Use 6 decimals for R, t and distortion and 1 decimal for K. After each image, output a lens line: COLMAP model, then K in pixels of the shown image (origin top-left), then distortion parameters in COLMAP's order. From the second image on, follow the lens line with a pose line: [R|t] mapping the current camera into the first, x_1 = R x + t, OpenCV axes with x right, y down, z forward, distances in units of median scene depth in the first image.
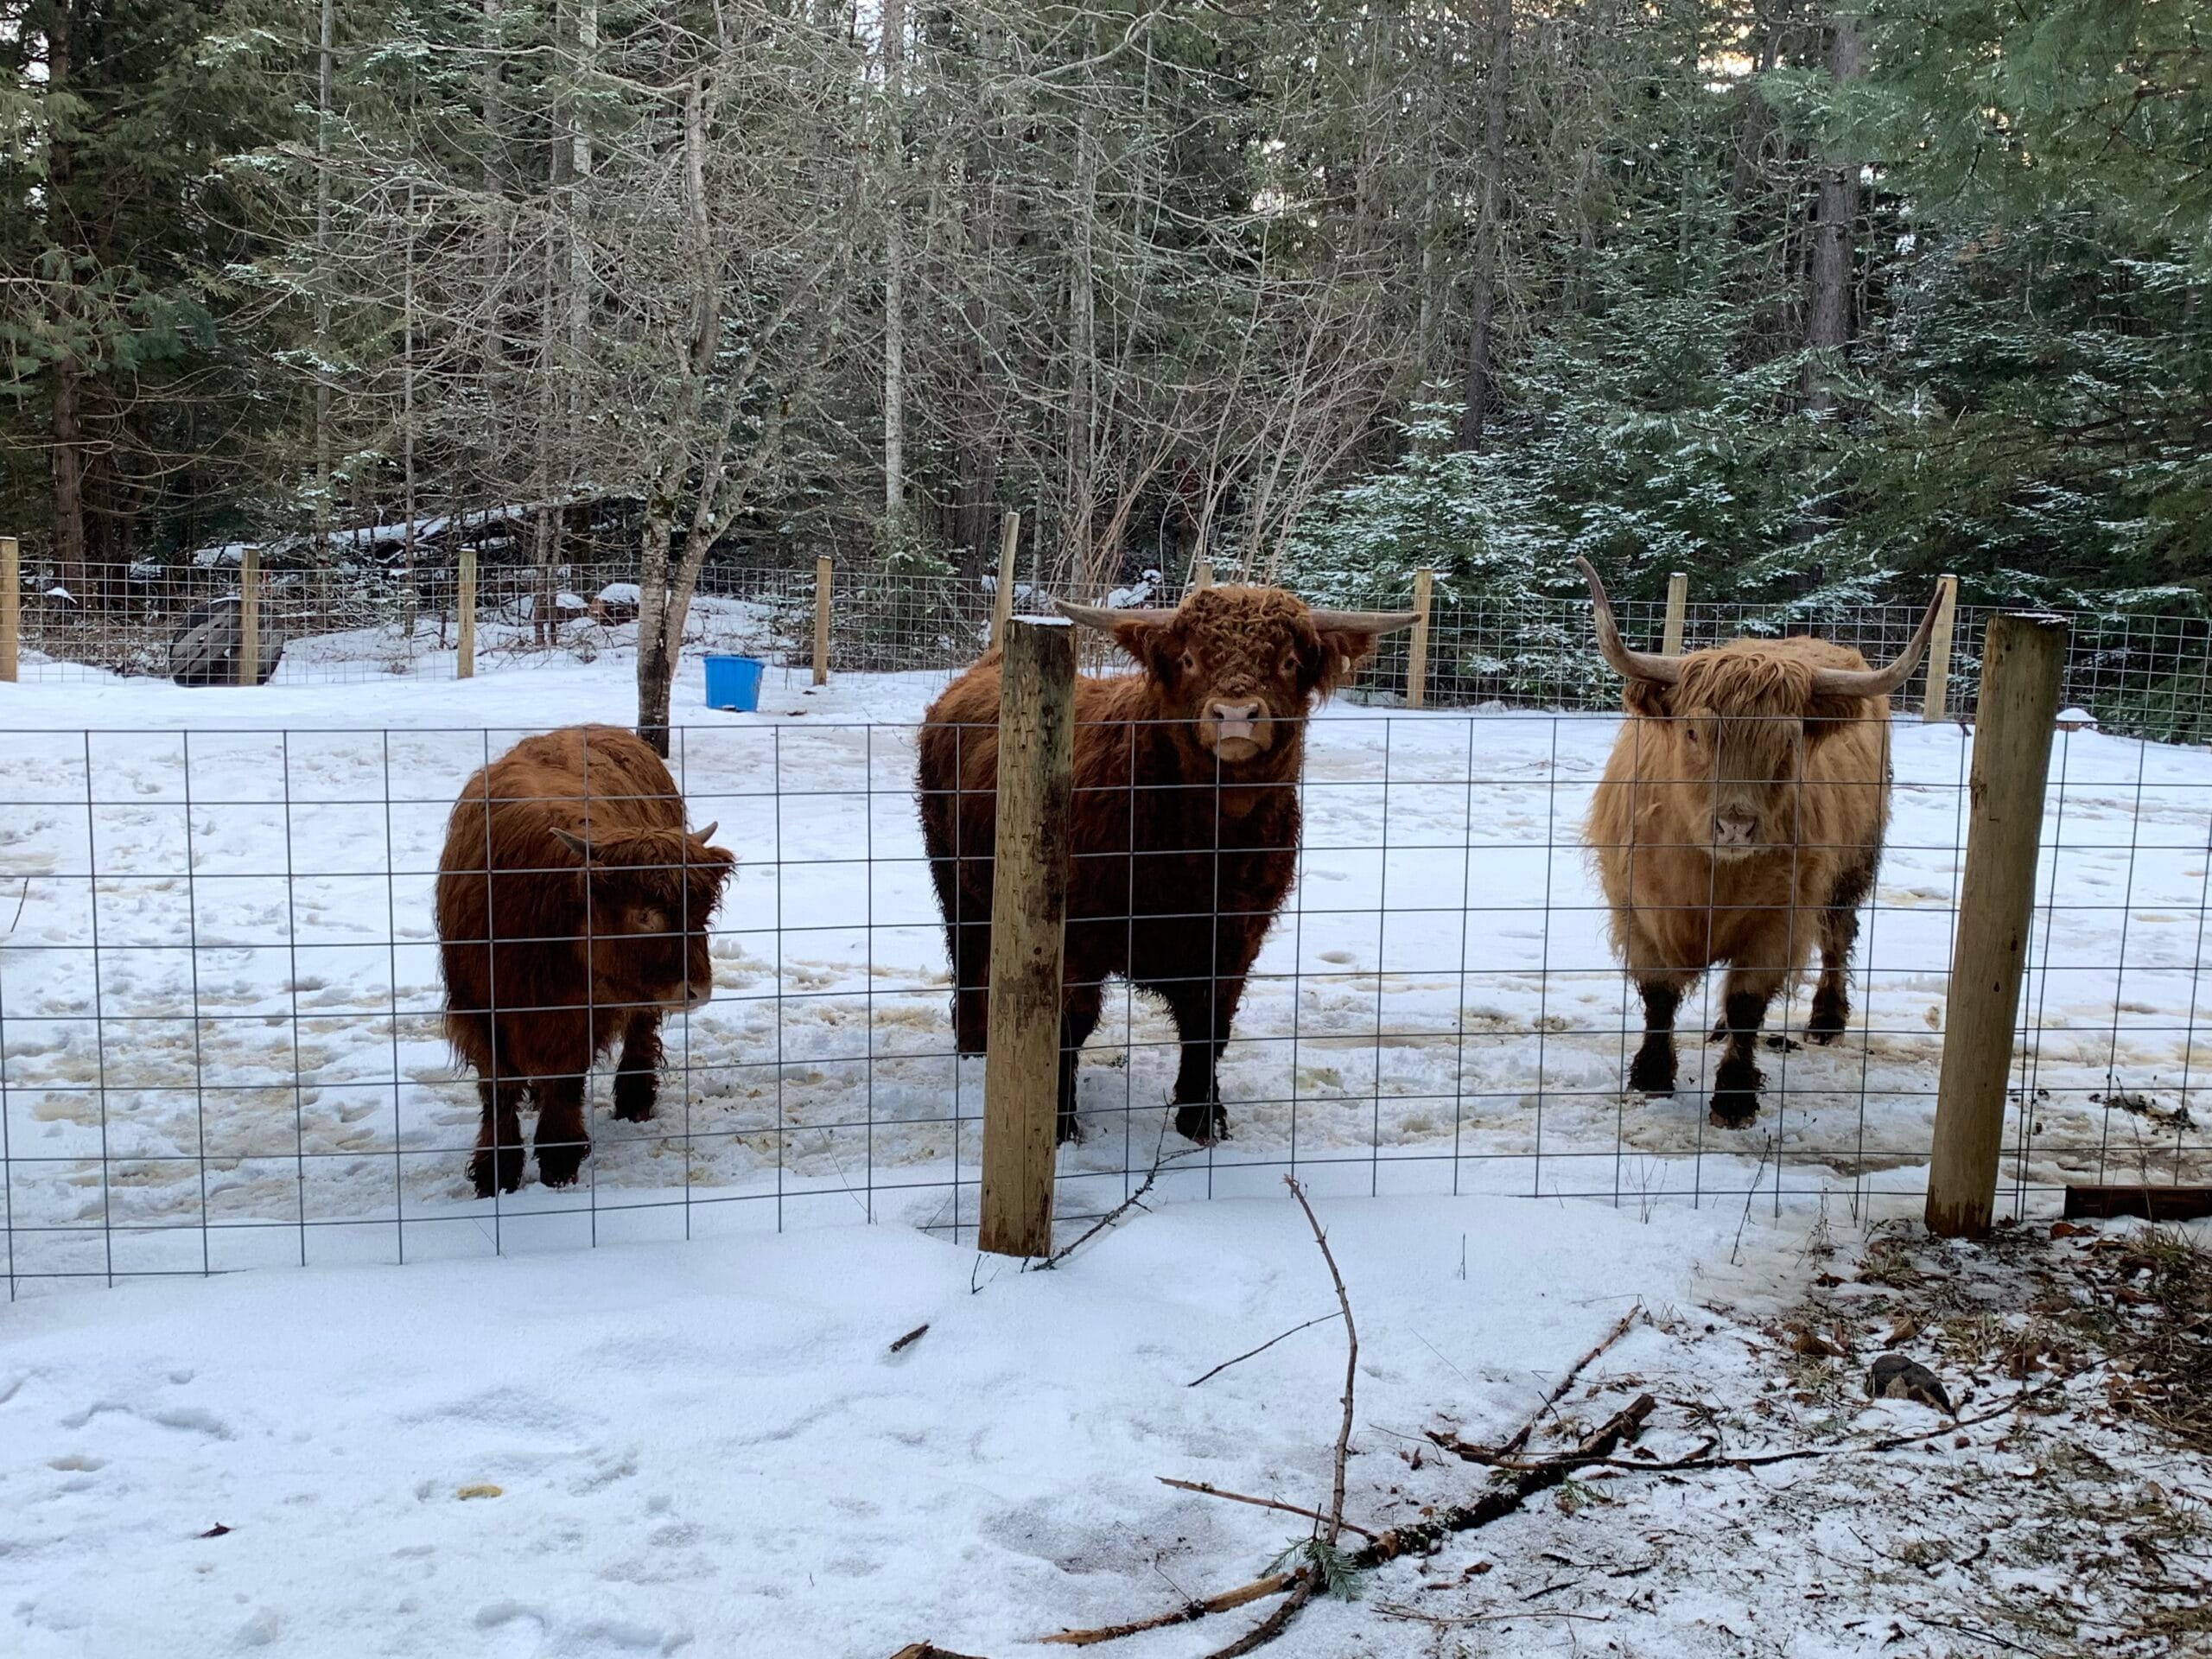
lens RADIAL K [[2269.6, 0, 1105.3], [0, 2269.6, 818.3], [0, 0, 1]] dist [0.035660, 0.000000]
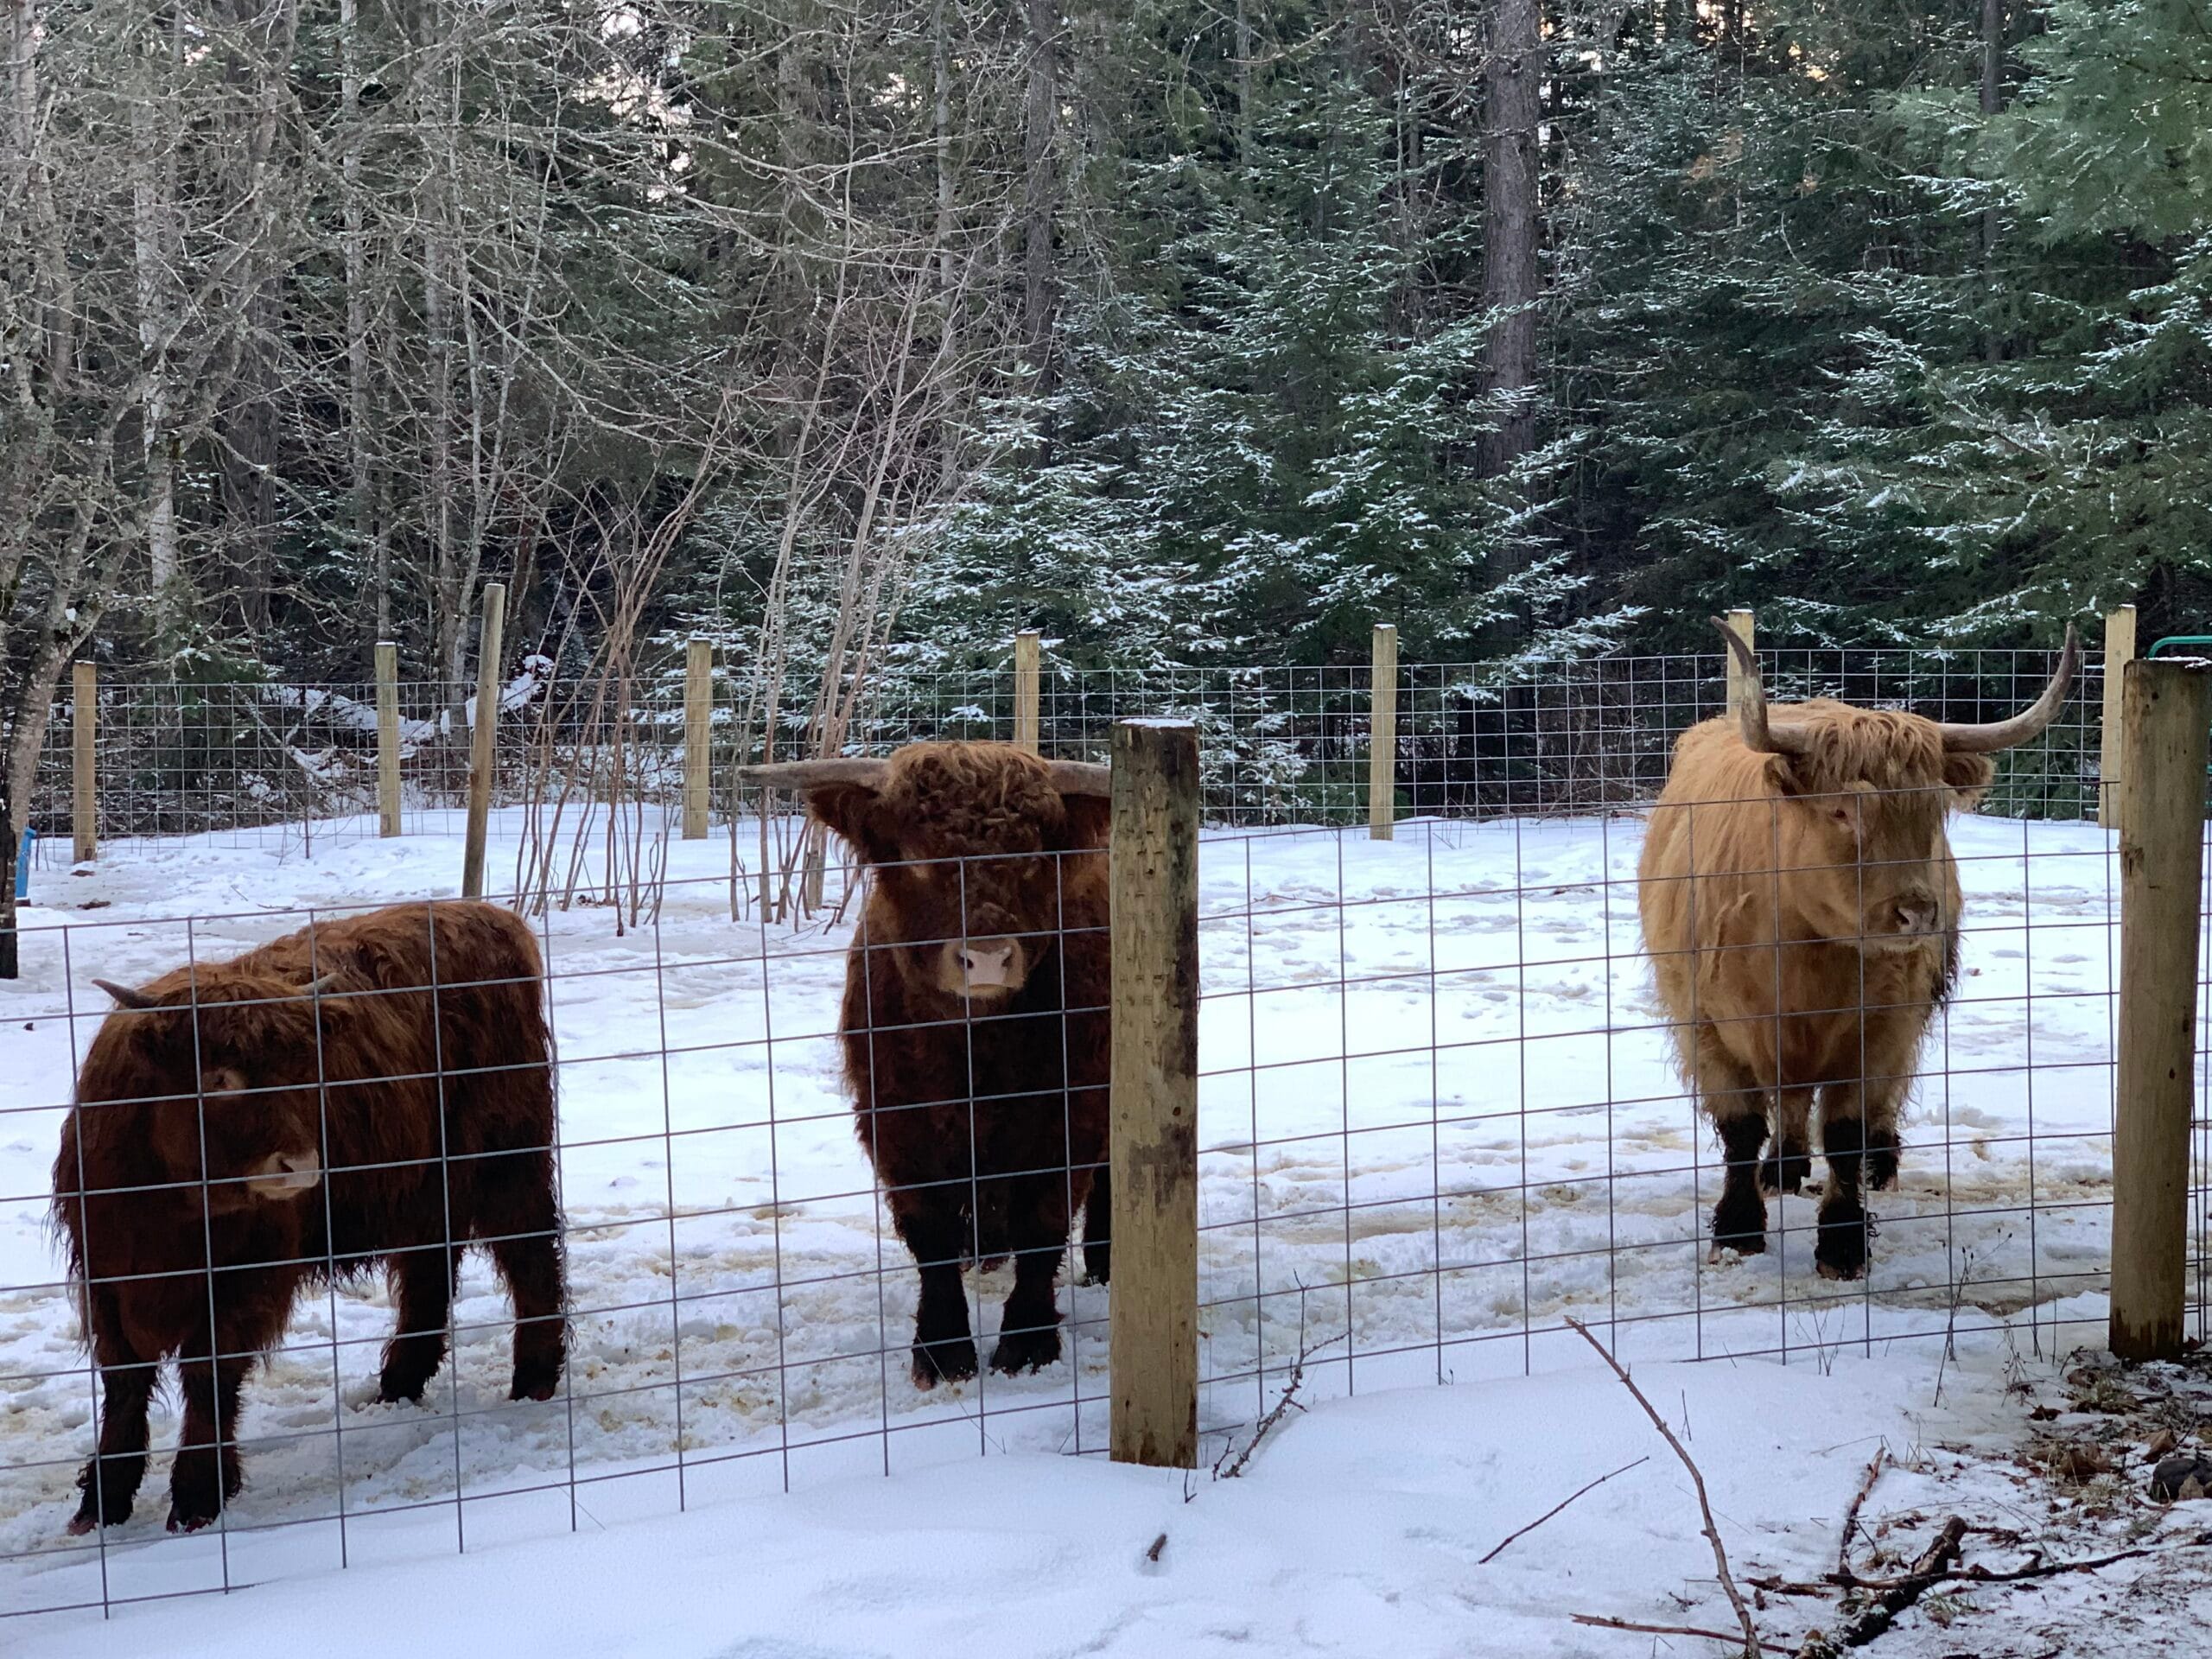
lens RADIAL K [[3624.9, 0, 1107.7], [0, 3624.9, 835.6], [0, 0, 1]] dist [0.067176, 0.000000]
pose [[0.972627, -0.062583, 0.223786, -0.282917], [0.074682, 0.996145, -0.046011, 0.013146], [-0.220044, 0.061464, 0.973552, -0.263545]]
